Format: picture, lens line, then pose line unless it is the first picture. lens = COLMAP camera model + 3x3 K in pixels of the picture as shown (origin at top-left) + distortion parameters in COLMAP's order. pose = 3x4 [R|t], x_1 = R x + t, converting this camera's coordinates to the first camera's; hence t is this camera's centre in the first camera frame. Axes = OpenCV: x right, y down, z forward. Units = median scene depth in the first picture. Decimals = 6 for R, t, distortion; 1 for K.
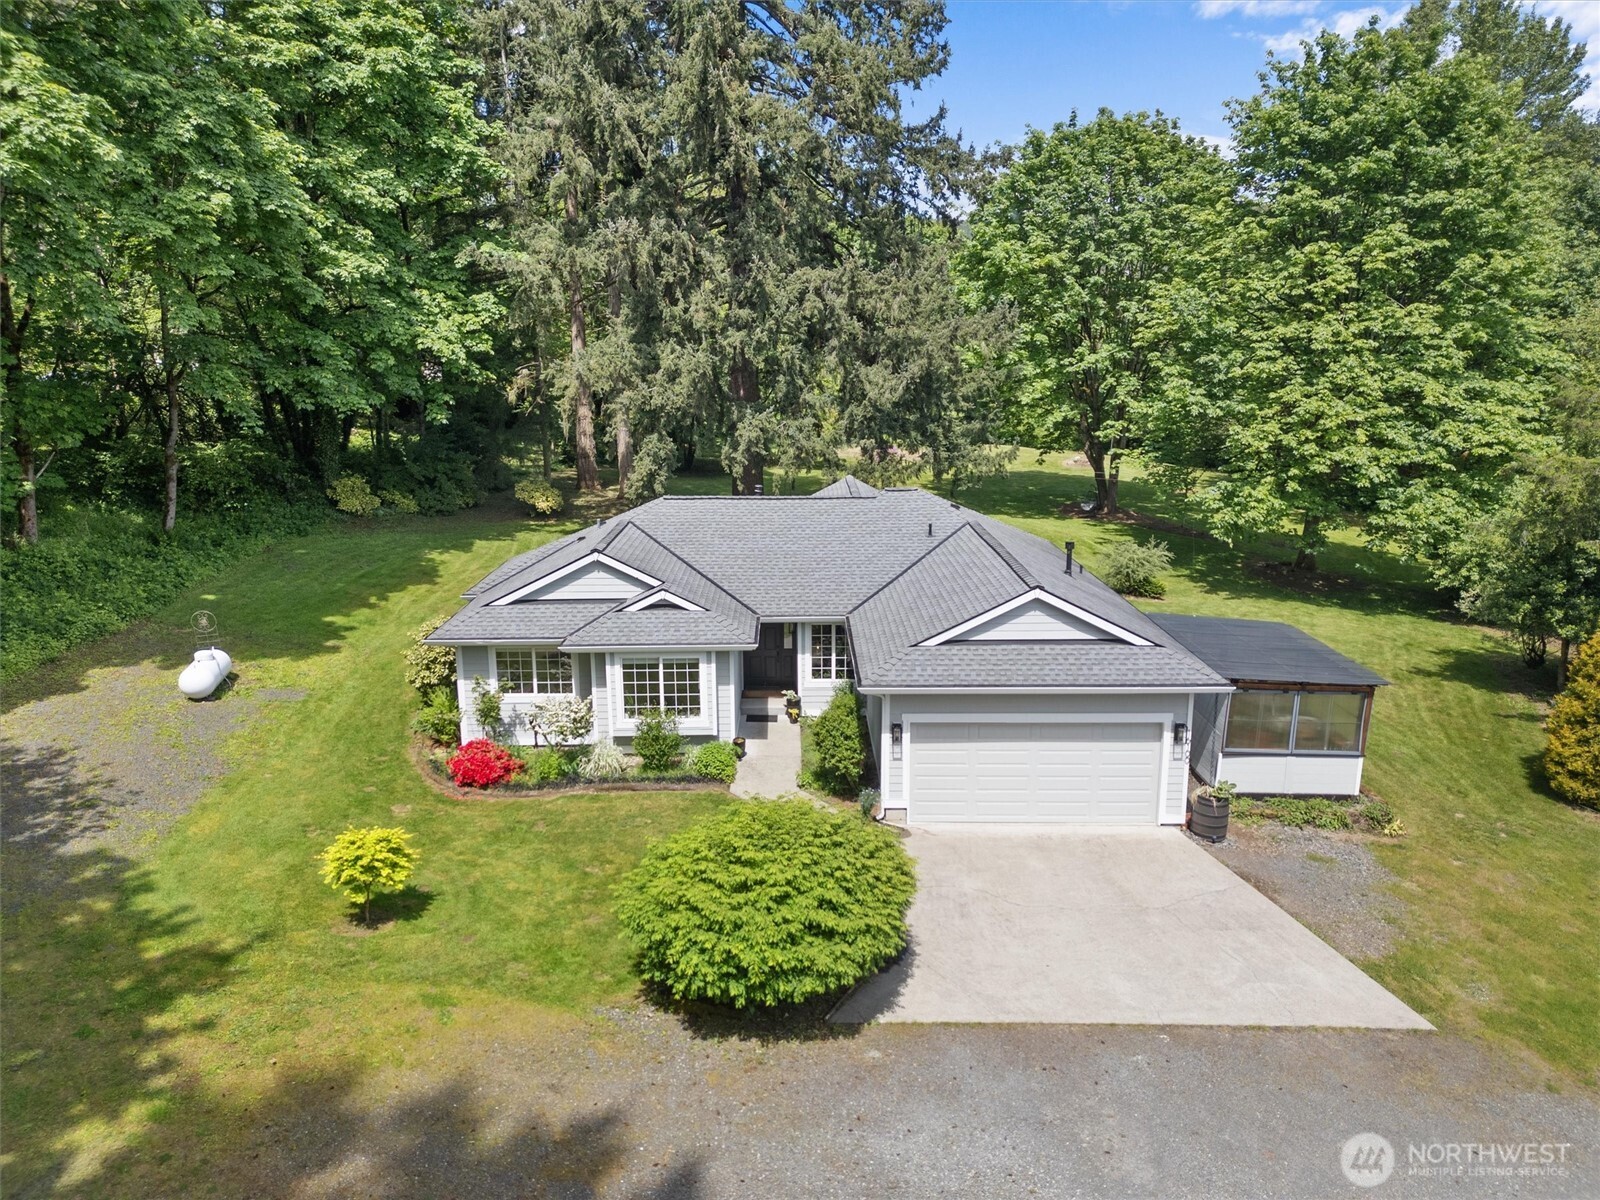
lens RADIAL K [[1172.7, 0, 810.5], [0, 1172.7, 601.7], [0, 0, 1]] dist [0.060428, -0.042080]
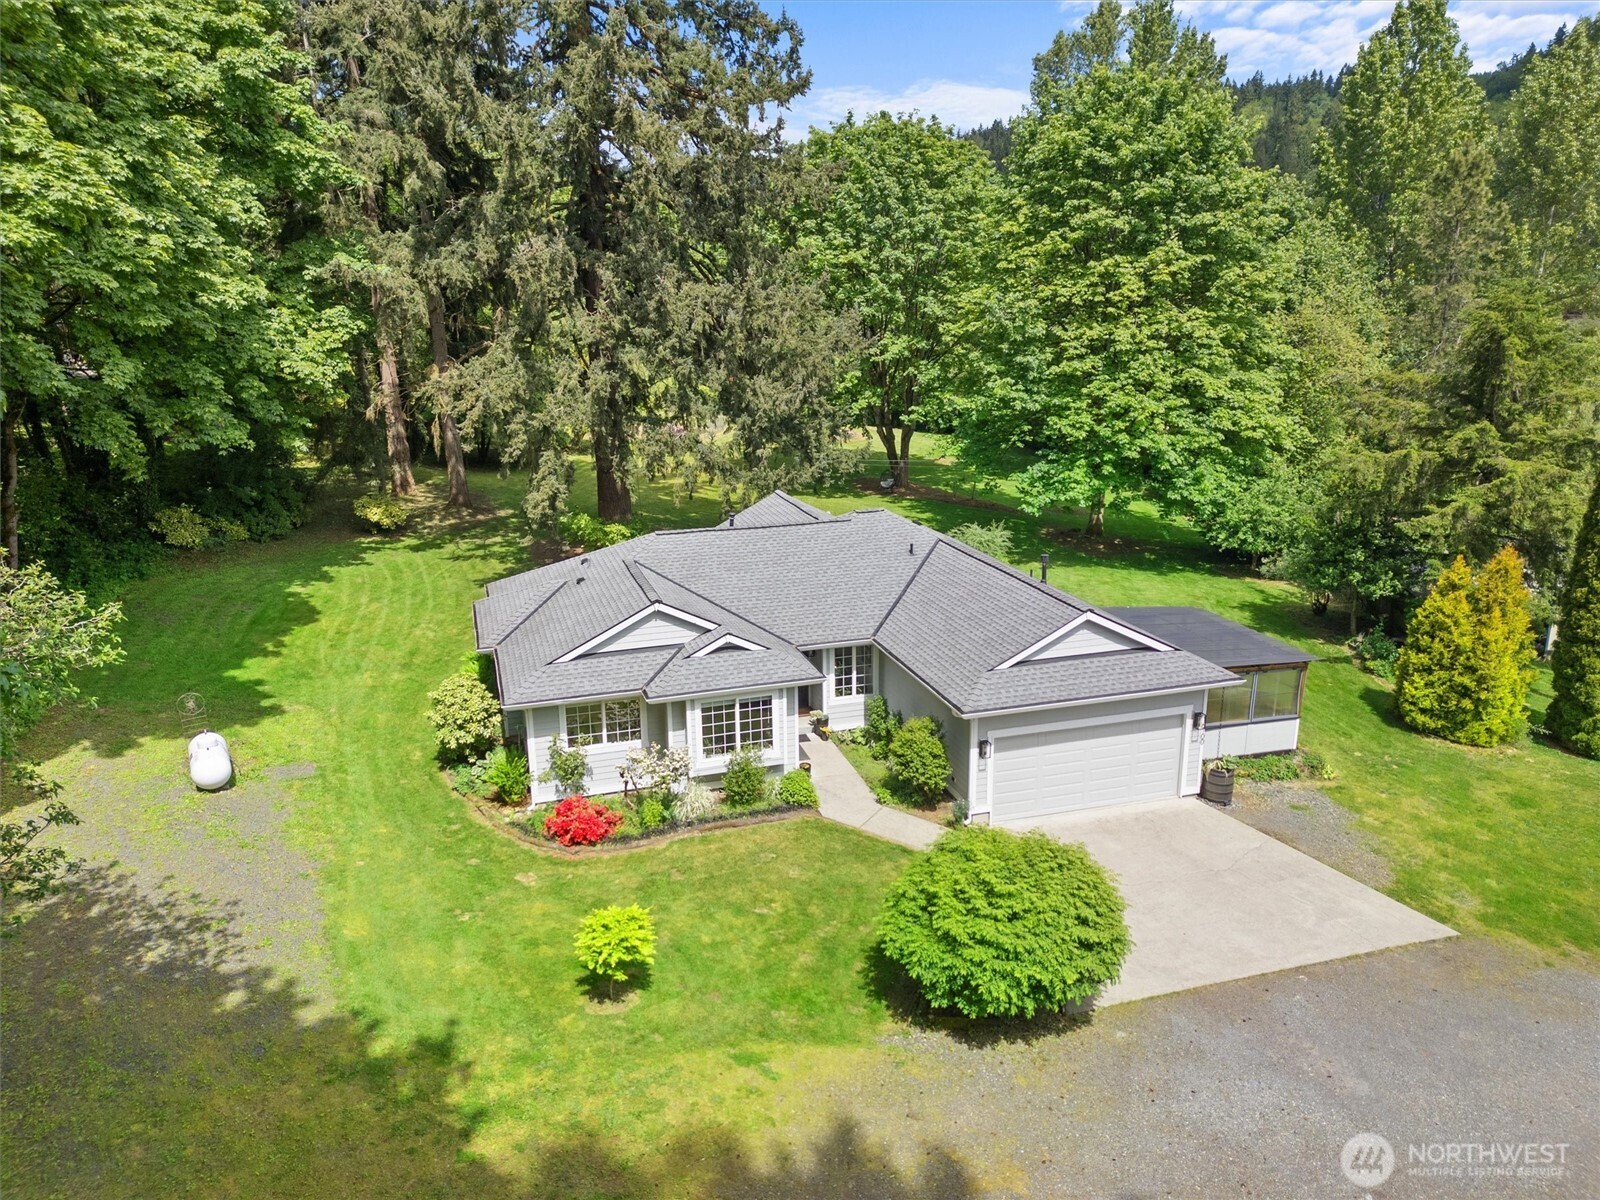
lens RADIAL K [[1172.7, 0, 804.8], [0, 1172.7, 601.2], [0, 0, 1]] dist [0.060428, -0.042080]
pose [[0.954063, -0.084378, 0.287477, -0.290798], [0.070618, 0.995820, 0.057919, -0.077106], [-0.291163, -0.034958, 0.956035, -0.023324]]
